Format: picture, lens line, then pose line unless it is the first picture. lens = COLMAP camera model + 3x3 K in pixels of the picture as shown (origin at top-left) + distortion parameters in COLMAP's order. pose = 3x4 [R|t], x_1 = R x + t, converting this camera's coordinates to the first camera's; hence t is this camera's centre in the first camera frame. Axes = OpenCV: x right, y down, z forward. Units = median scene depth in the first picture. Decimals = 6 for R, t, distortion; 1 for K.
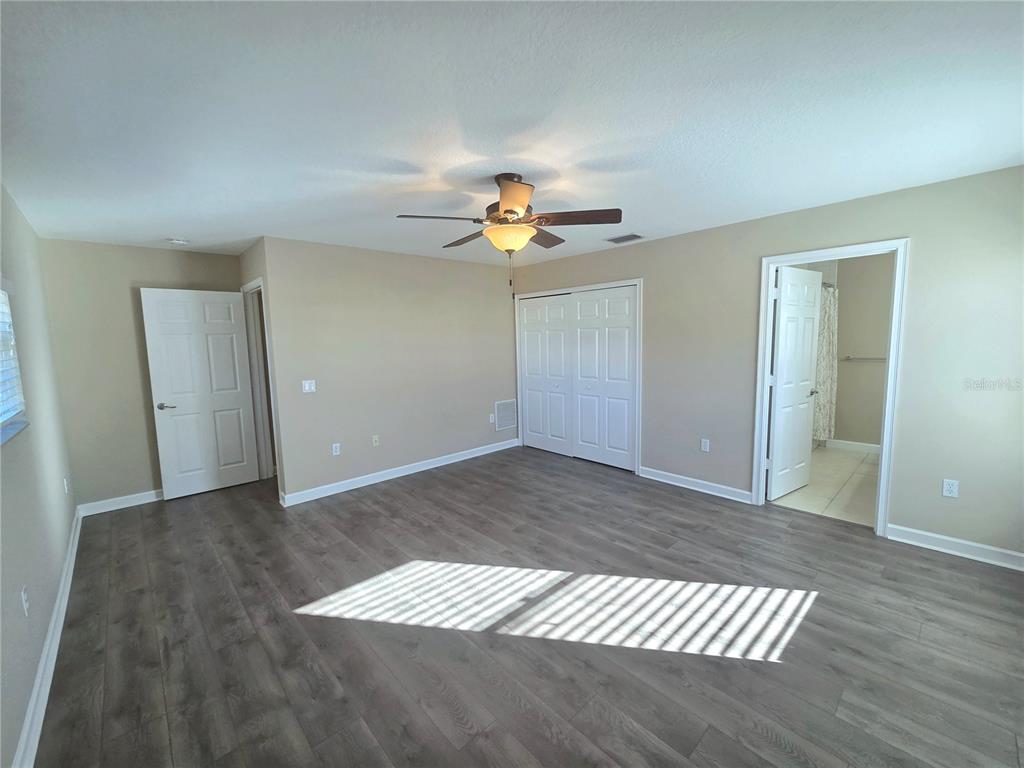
lens RADIAL K [[419.8, 0, 515.2], [0, 419.8, 382.1], [0, 0, 1]] dist [0.000104, 0.000042]
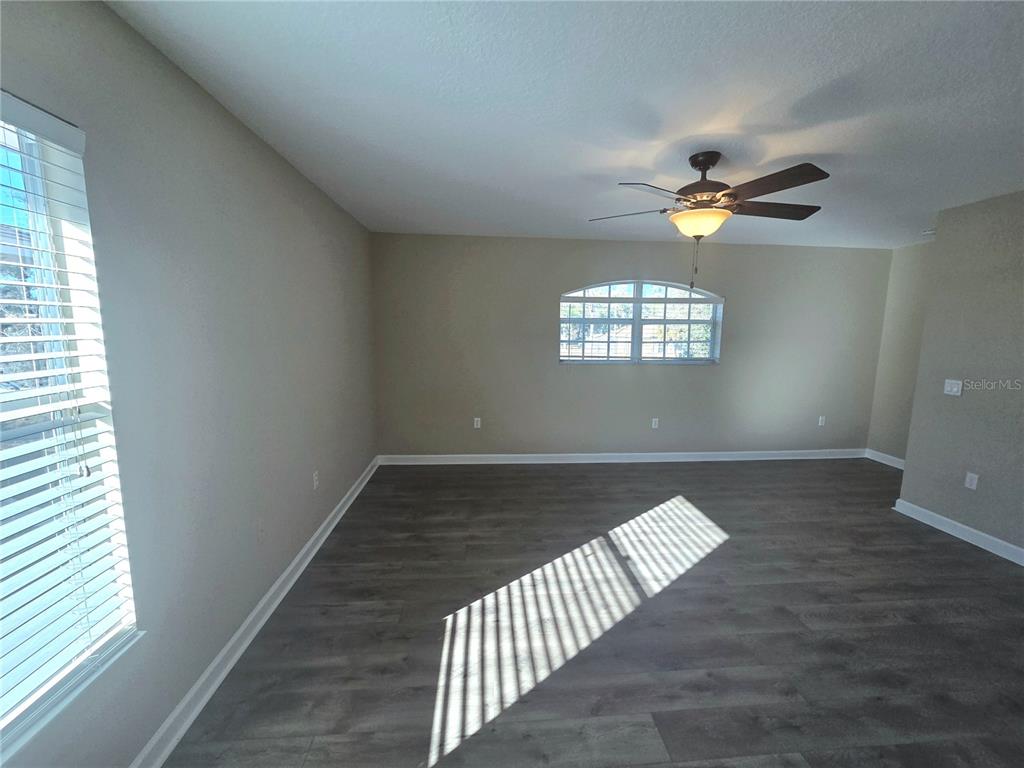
lens RADIAL K [[419.8, 0, 515.2], [0, 419.8, 382.1], [0, 0, 1]] dist [0.000104, 0.000042]
pose [[-0.615854, 0.118814, -0.778850, 1.039868], [-0.086385, 0.972420, 0.216649, -0.166958], [0.783110, 0.200705, -0.588605, 1.331491]]
